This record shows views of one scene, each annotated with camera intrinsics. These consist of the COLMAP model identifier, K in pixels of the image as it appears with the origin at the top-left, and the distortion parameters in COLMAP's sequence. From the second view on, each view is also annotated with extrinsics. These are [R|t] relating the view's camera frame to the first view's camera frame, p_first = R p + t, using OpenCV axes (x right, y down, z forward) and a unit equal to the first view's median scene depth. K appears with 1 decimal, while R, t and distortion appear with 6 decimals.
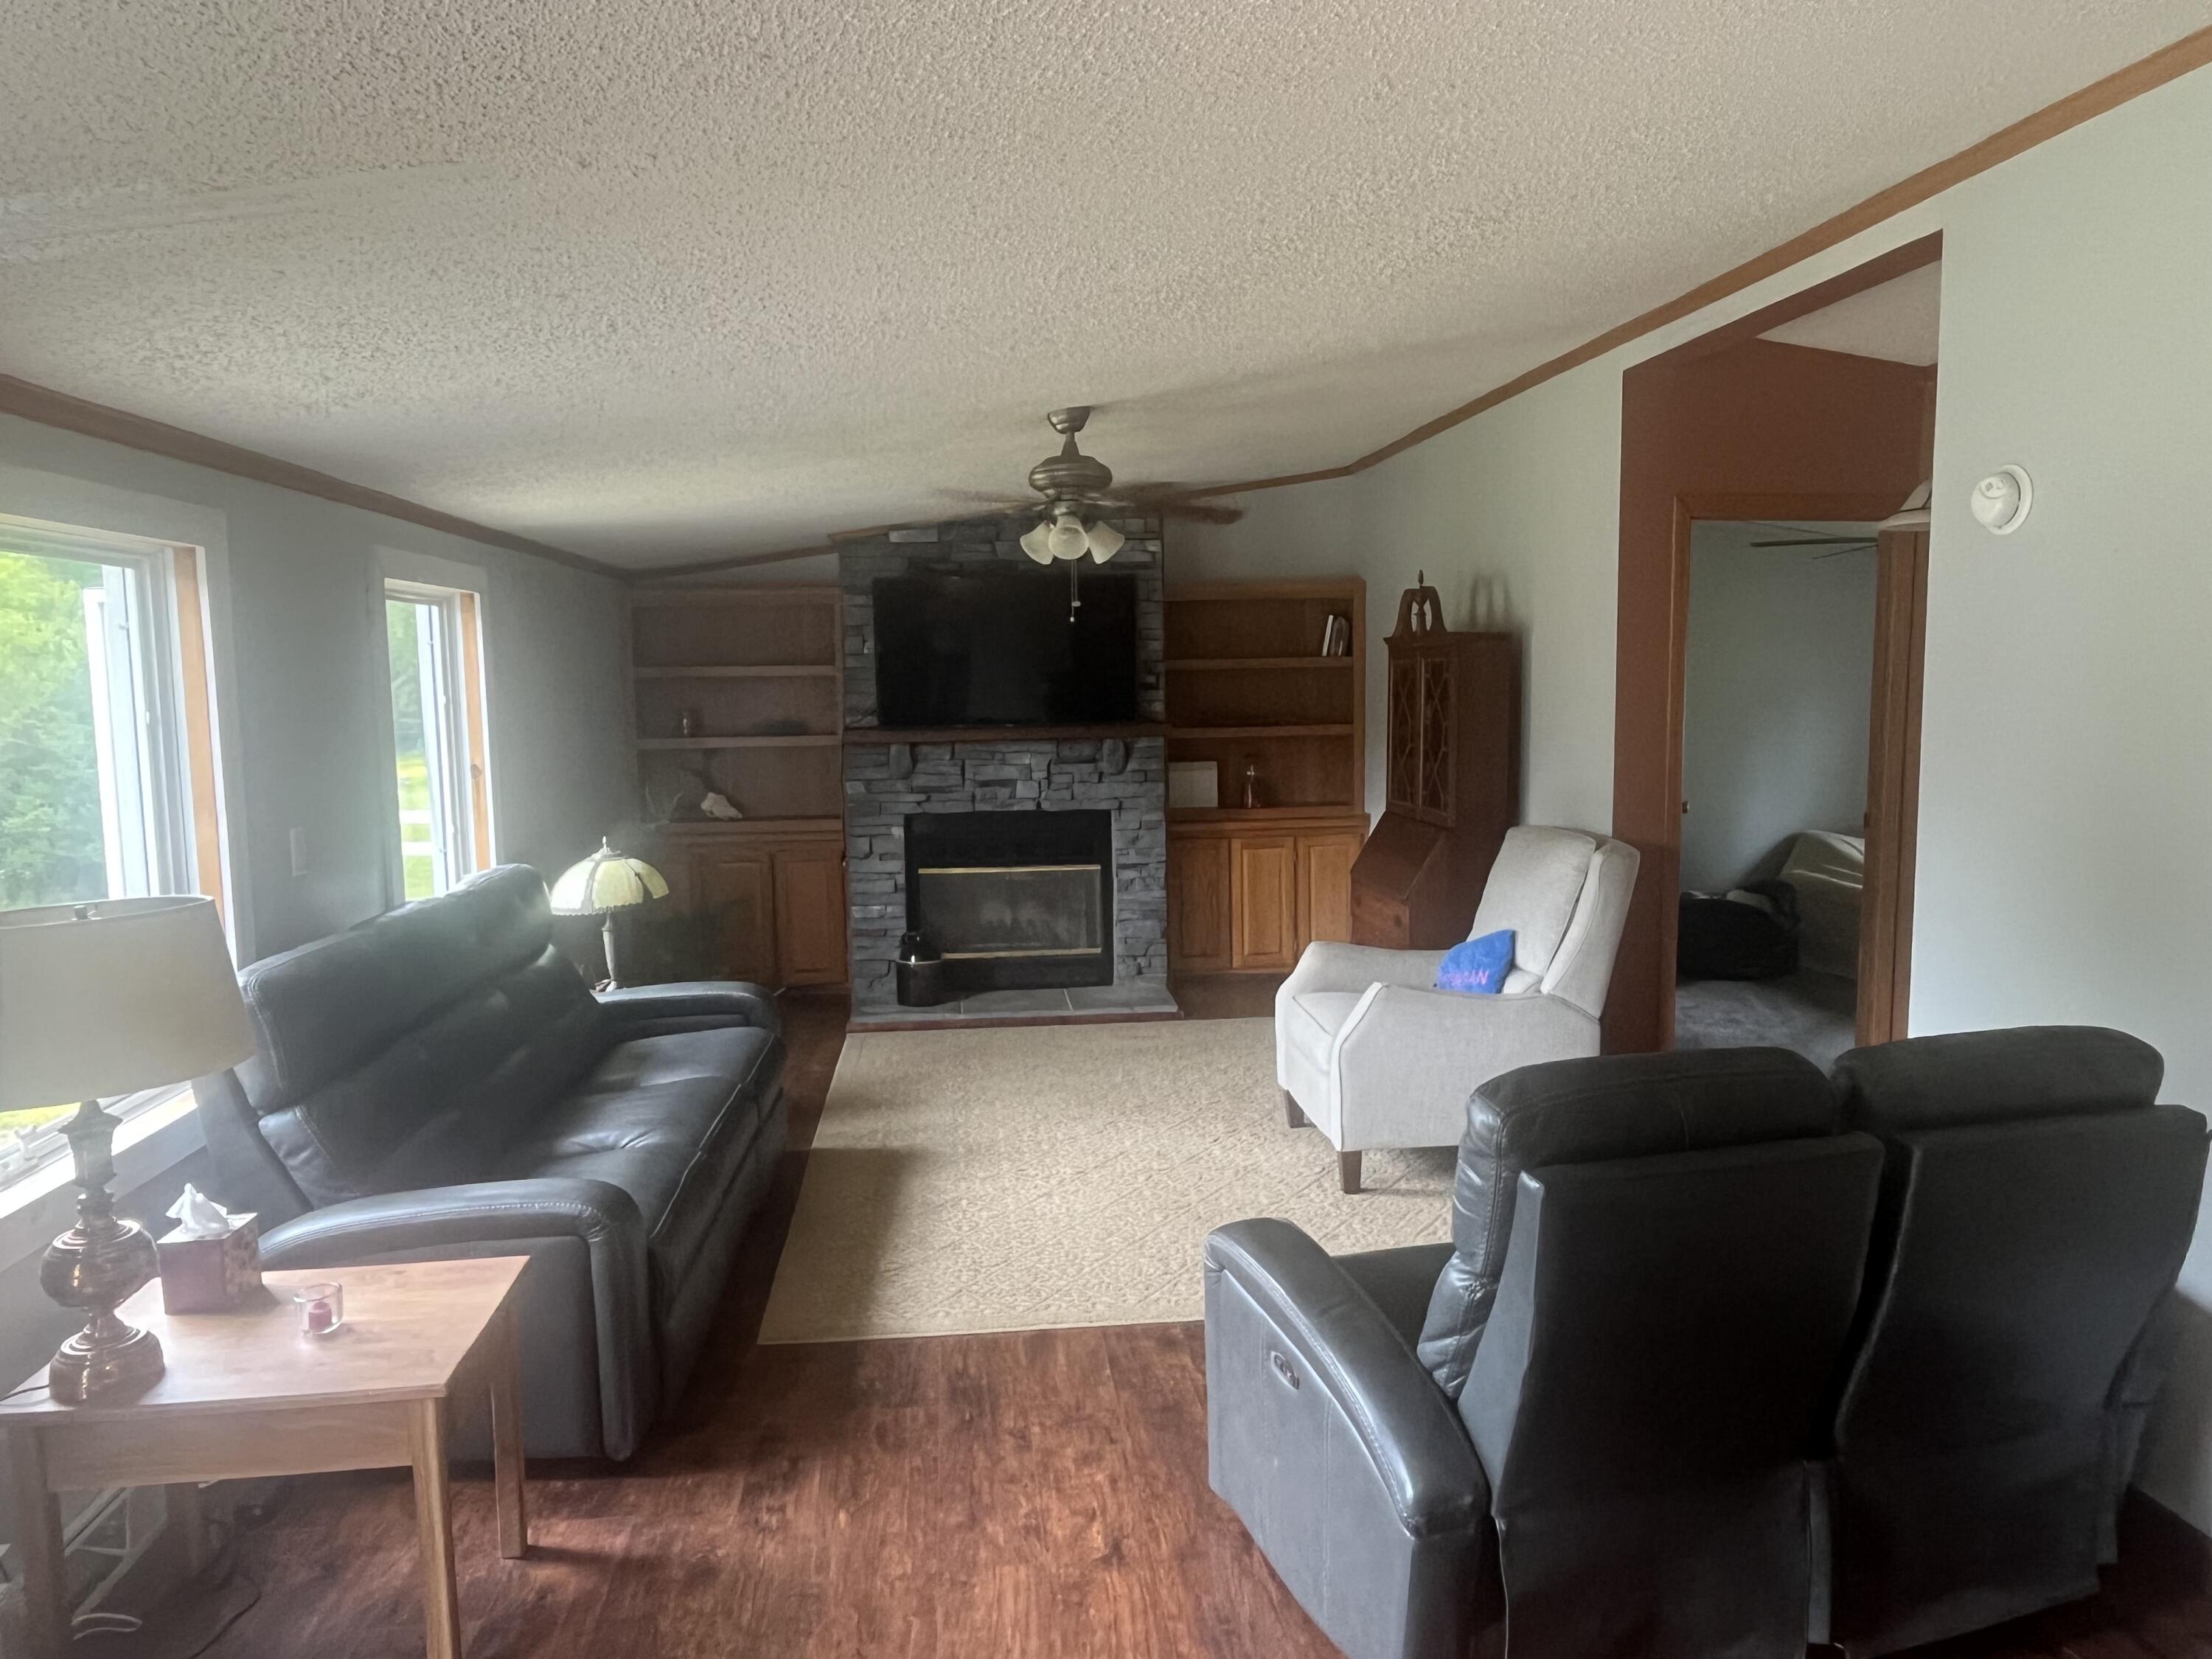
lens RADIAL K [[1430.0, 0, 1100.5], [0, 1430.0, 830.1], [0, 0, 1]] dist [0.006954, 0.003852]
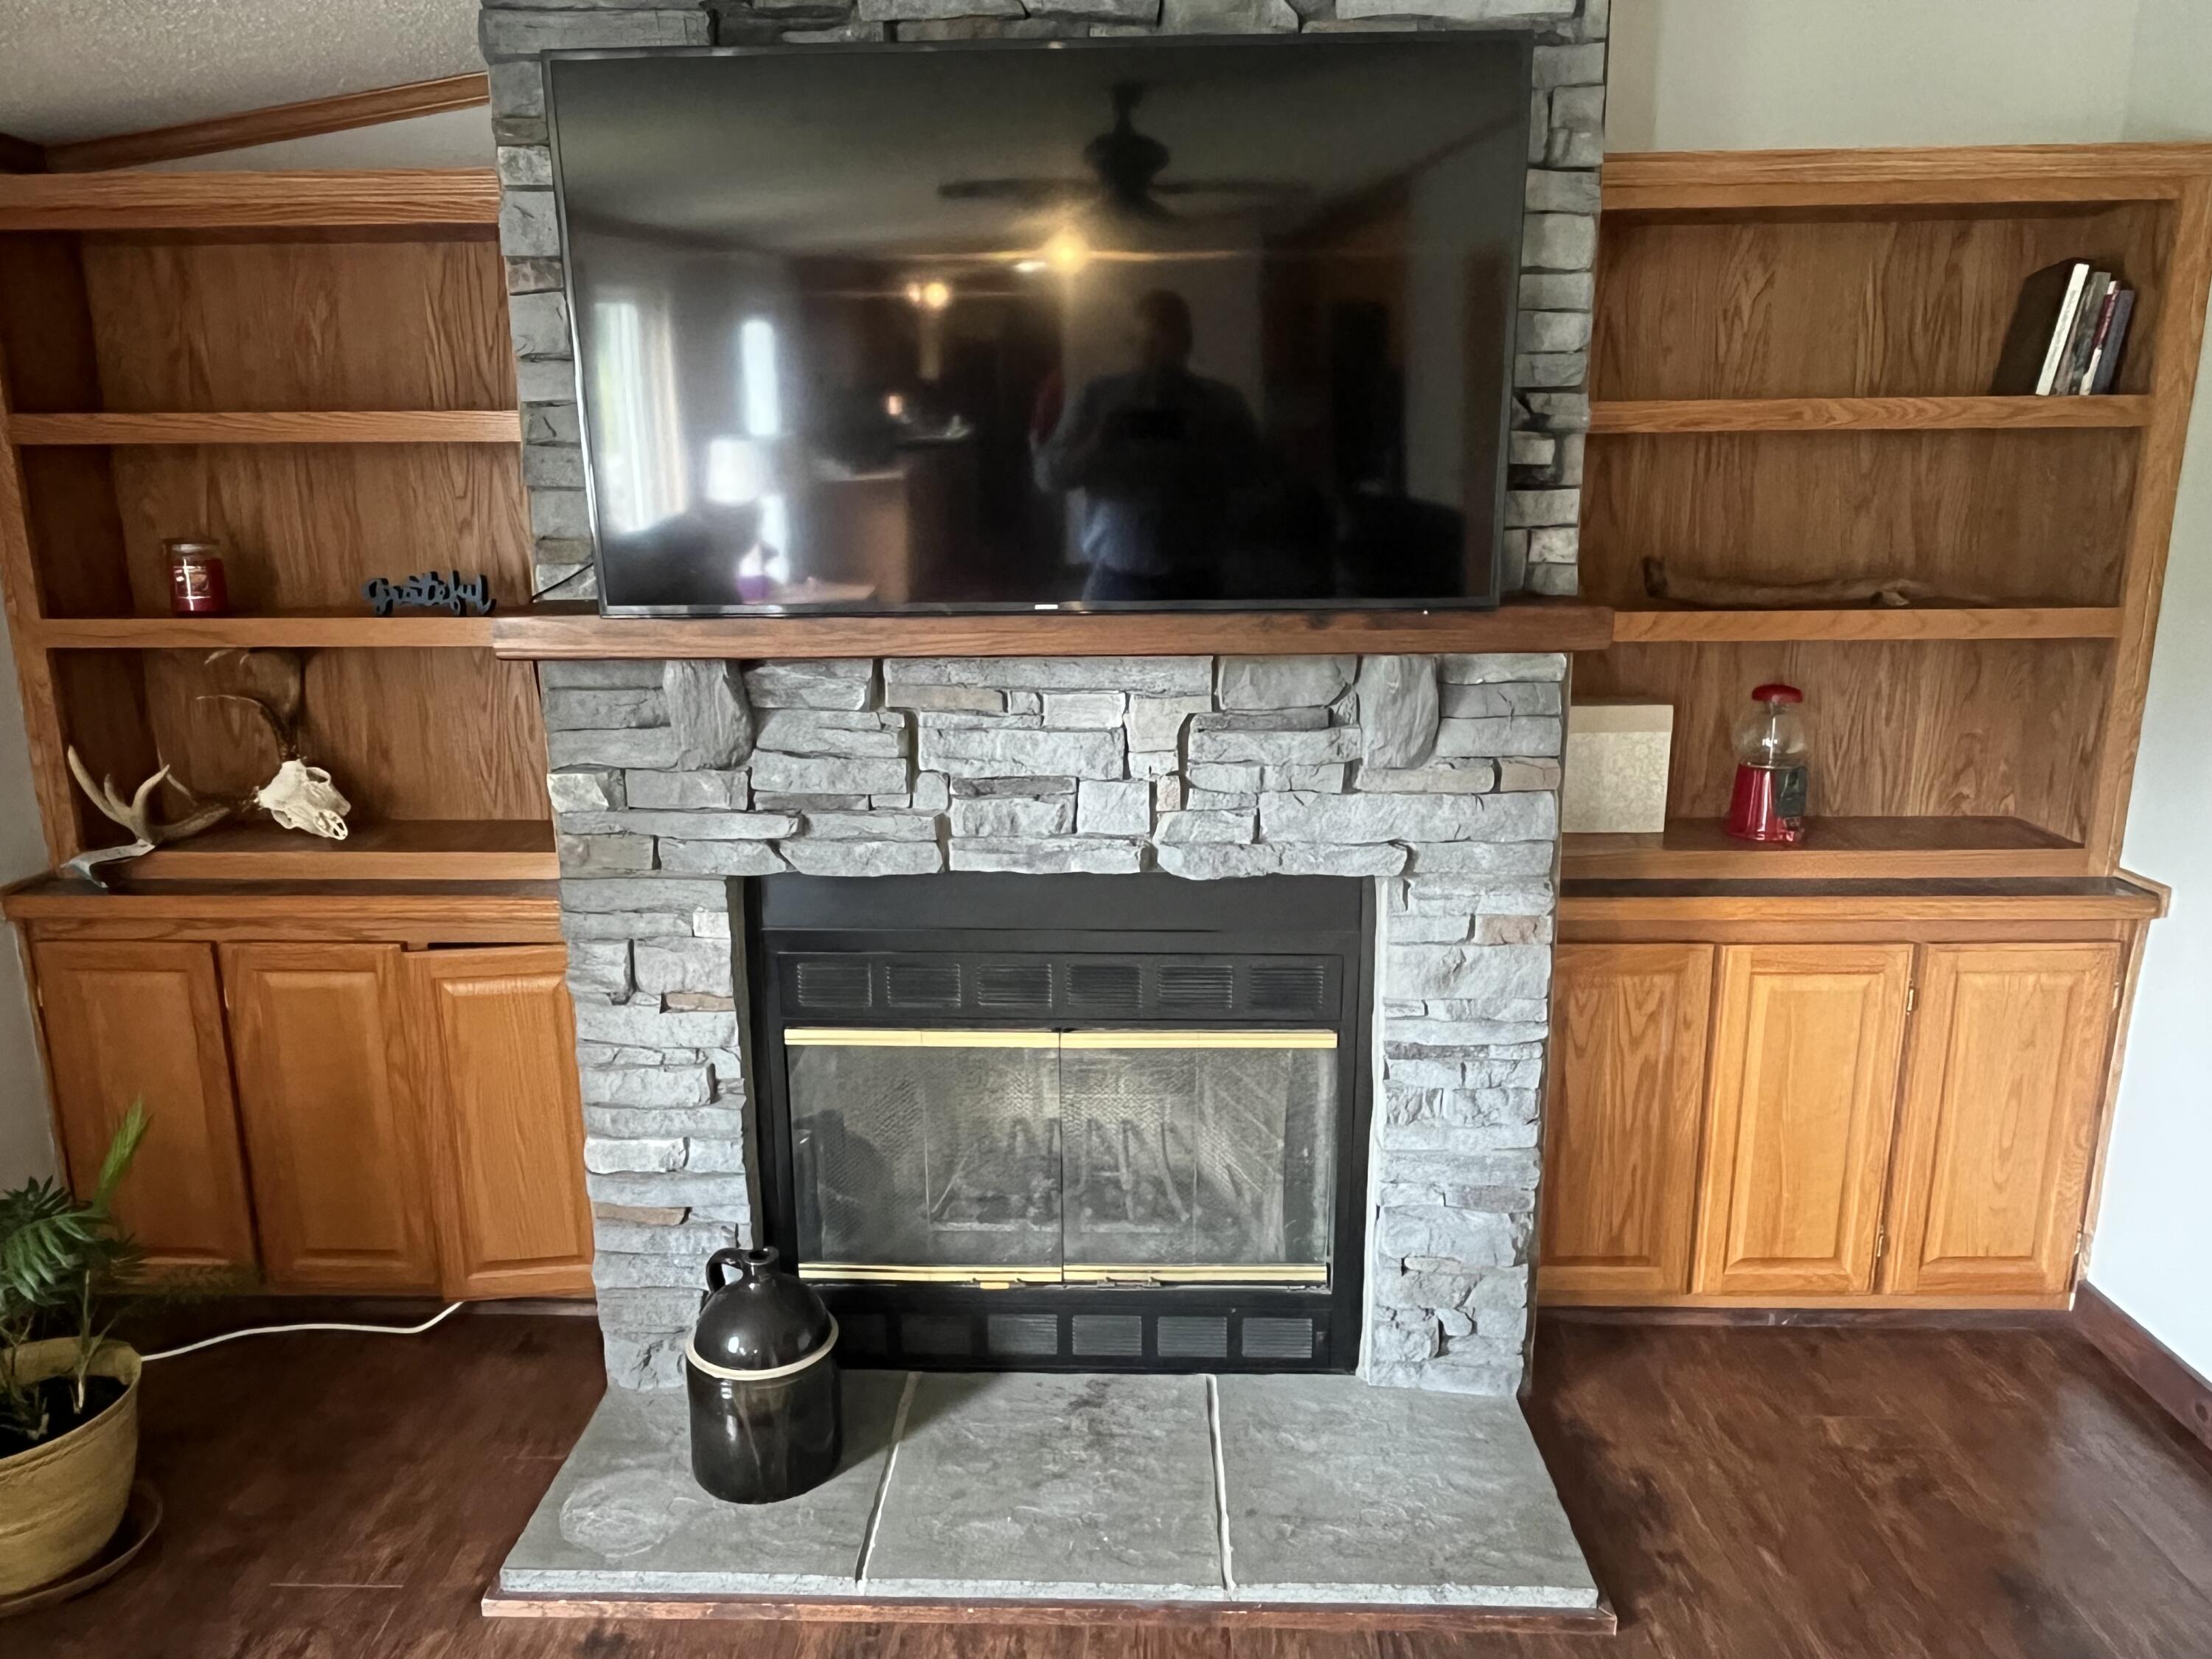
lens RADIAL K [[1430.0, 0, 1103.9], [0, 1430.0, 816.3], [0, 0, 1]] dist [0.006954, 0.003852]
pose [[0.992667, 0.034439, -0.115869, -0.016808], [-0.022674, 0.994591, 0.101362, -0.058332], [0.118733, -0.097992, 0.988079, 0.687000]]
